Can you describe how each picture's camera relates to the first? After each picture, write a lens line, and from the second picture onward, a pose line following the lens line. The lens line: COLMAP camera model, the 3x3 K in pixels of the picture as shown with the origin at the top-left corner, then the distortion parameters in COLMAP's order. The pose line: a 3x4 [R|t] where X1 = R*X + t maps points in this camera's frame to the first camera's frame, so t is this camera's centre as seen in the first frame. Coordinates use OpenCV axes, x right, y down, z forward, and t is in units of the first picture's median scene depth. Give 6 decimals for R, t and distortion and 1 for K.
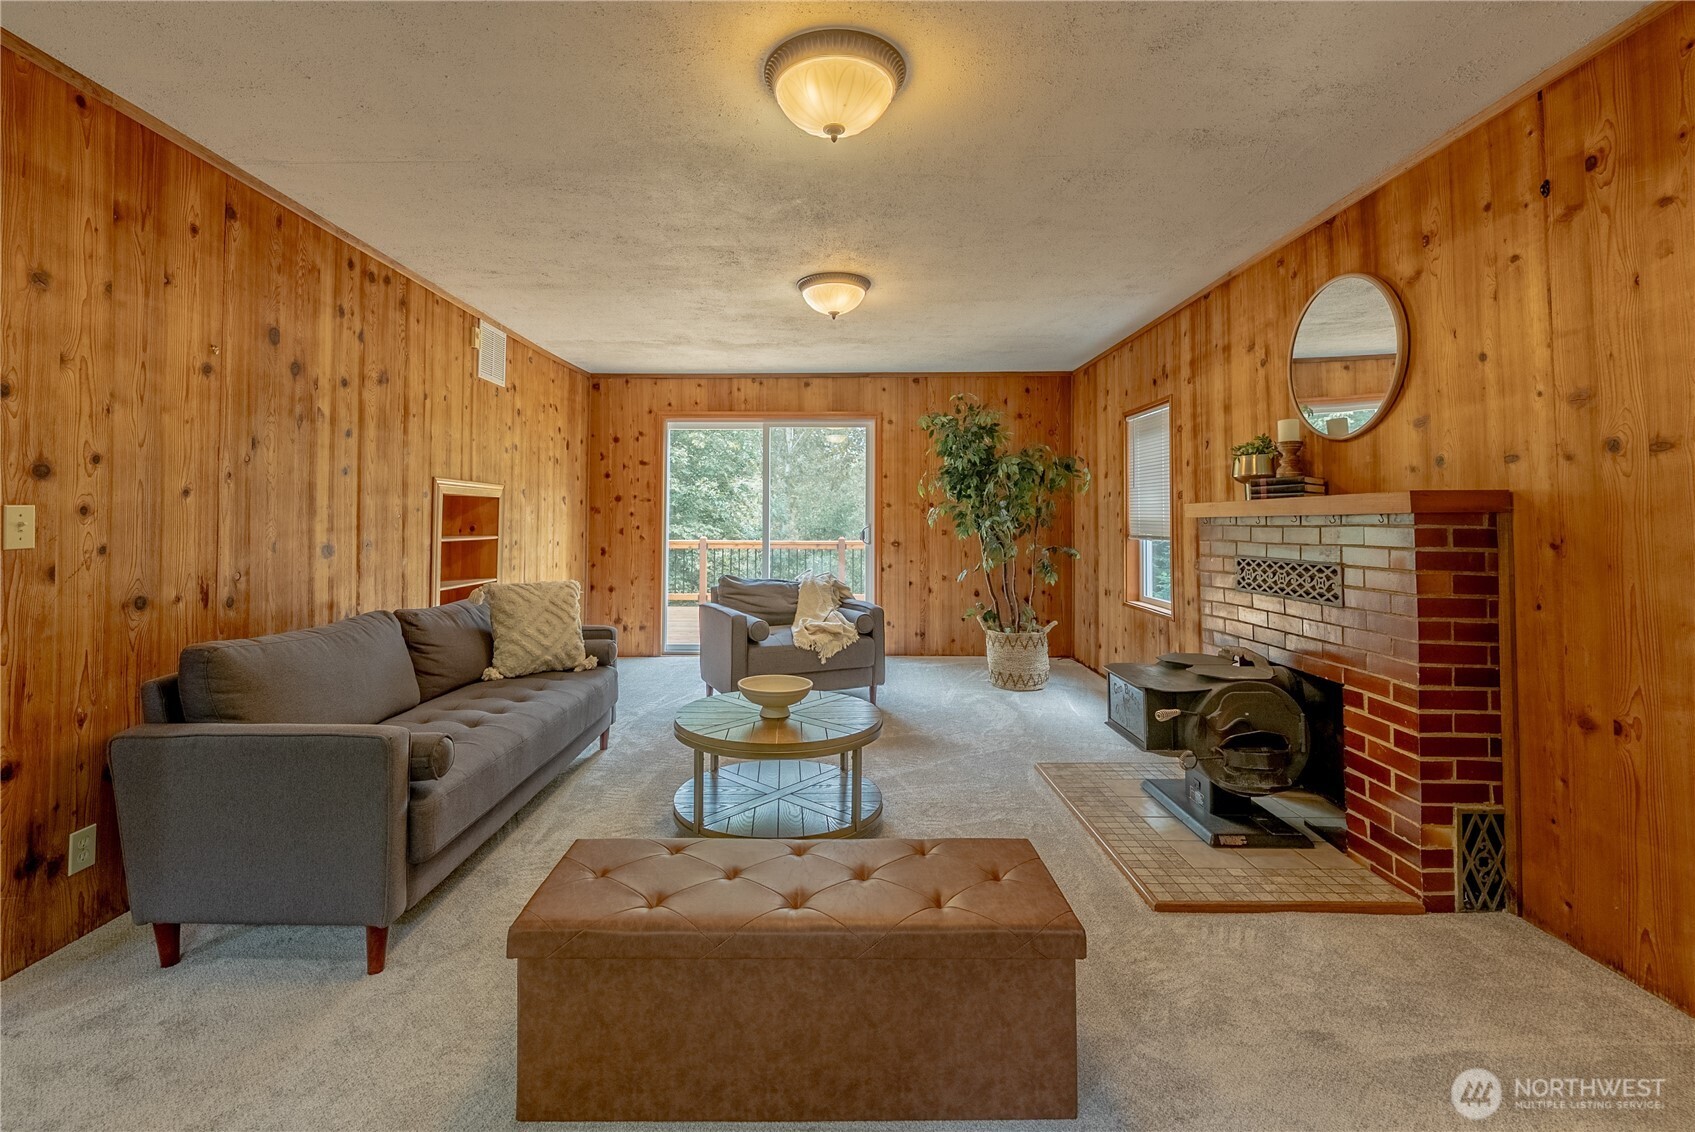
lens RADIAL K [[698.6, 0, 882.4], [0, 698.6, 494.1], [0, 0, 1]] dist [0.000006, -0.001001]
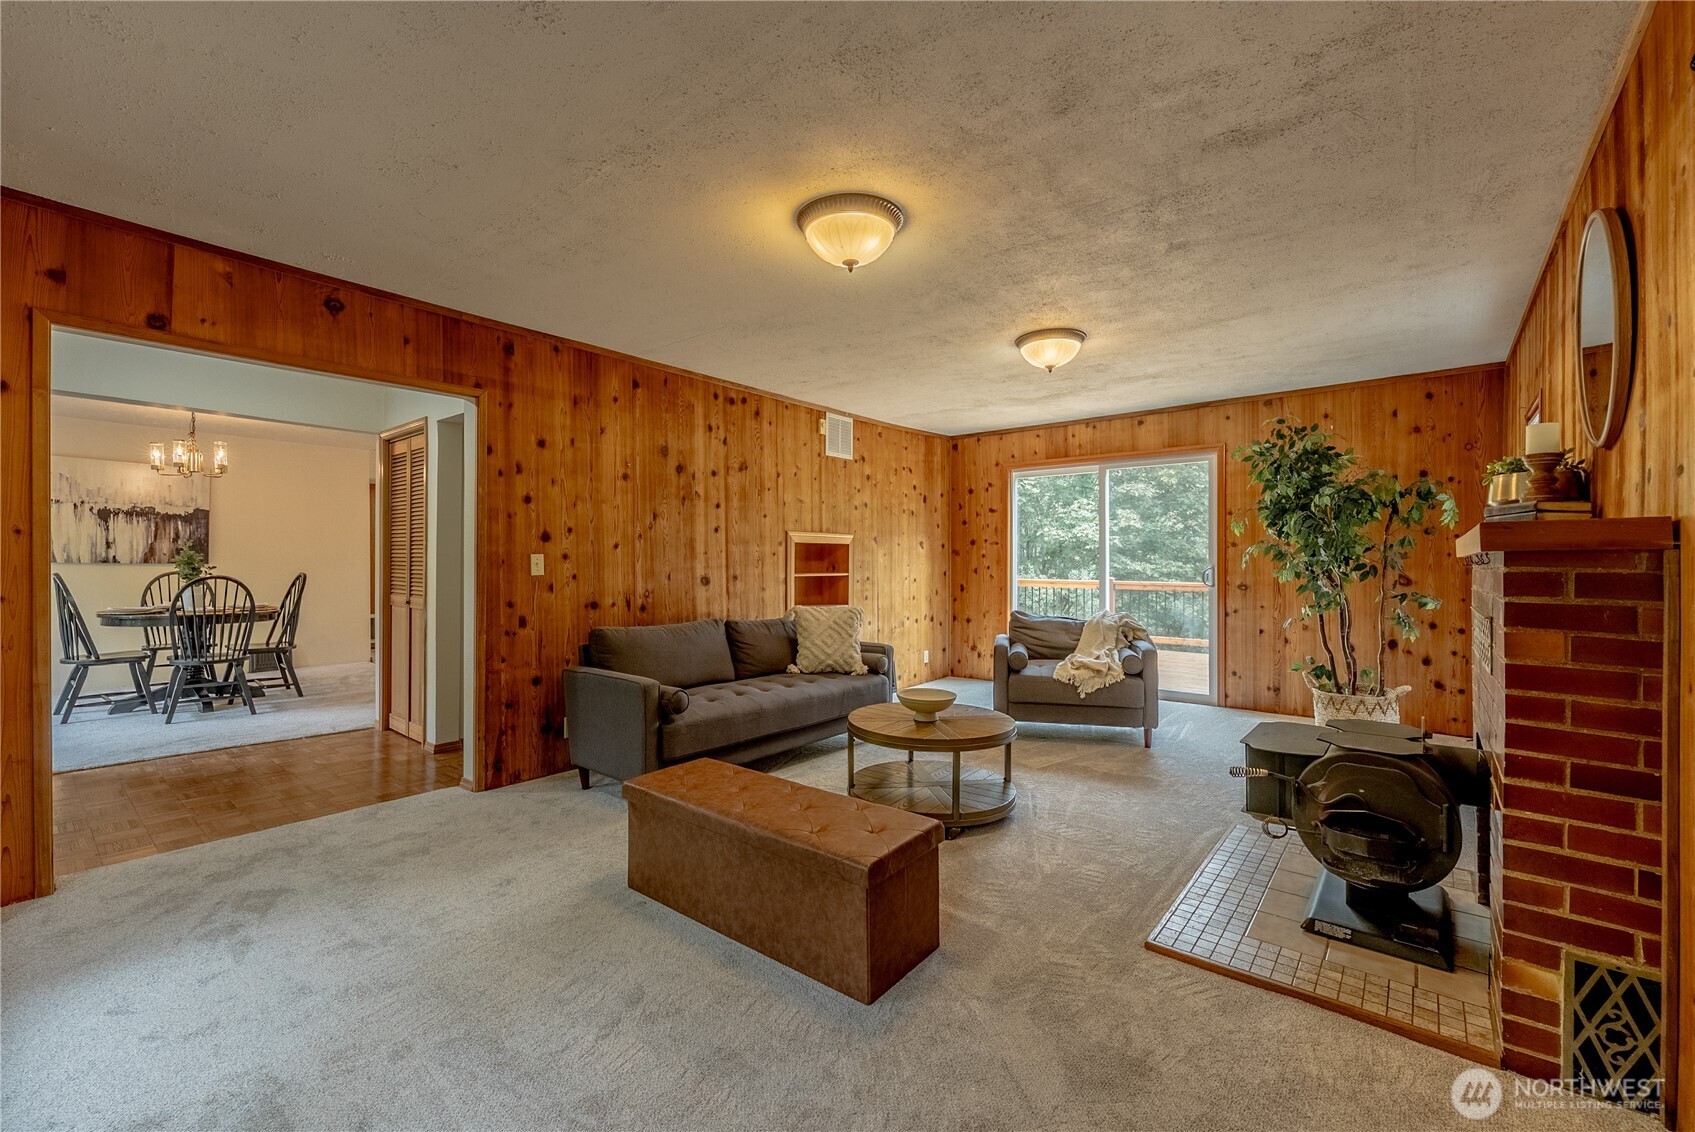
lens RADIAL K [[698.6, 0, 880.4], [0, 698.6, 555.8], [0, 0, 1]] dist [0.000006, -0.001001]
pose [[0.789616, -0.005398, -0.613578, 0.492835], [0.023602, 0.999488, 0.021581, -0.000127], [0.613147, -0.031522, 0.789339, -0.009064]]
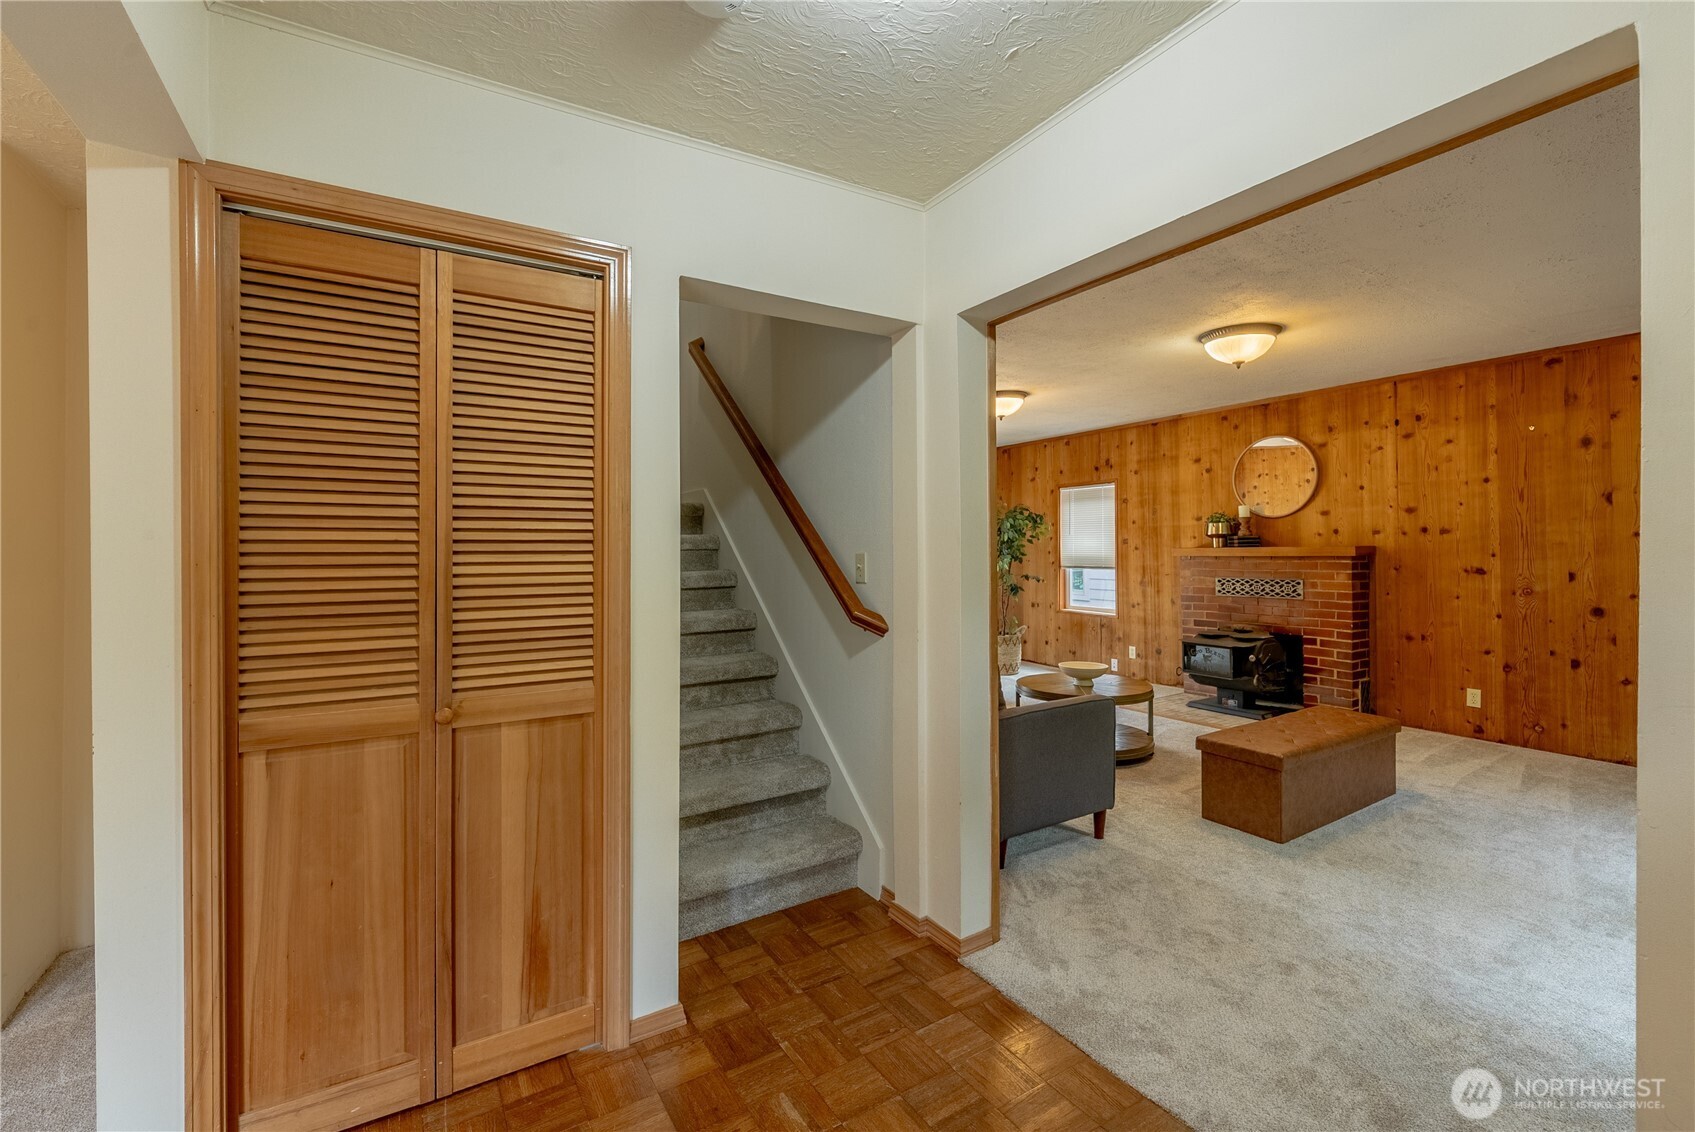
lens RADIAL K [[698.6, 0, 819.3], [0, 698.6, 548.2], [0, 0, 1]] dist [0.000006, -0.001001]
pose [[0.855777, -0.005504, 0.517316, -1.734425], [-0.013130, 0.999390, 0.032354, -0.043899], [-0.517179, -0.034481, 0.855183, -0.049472]]
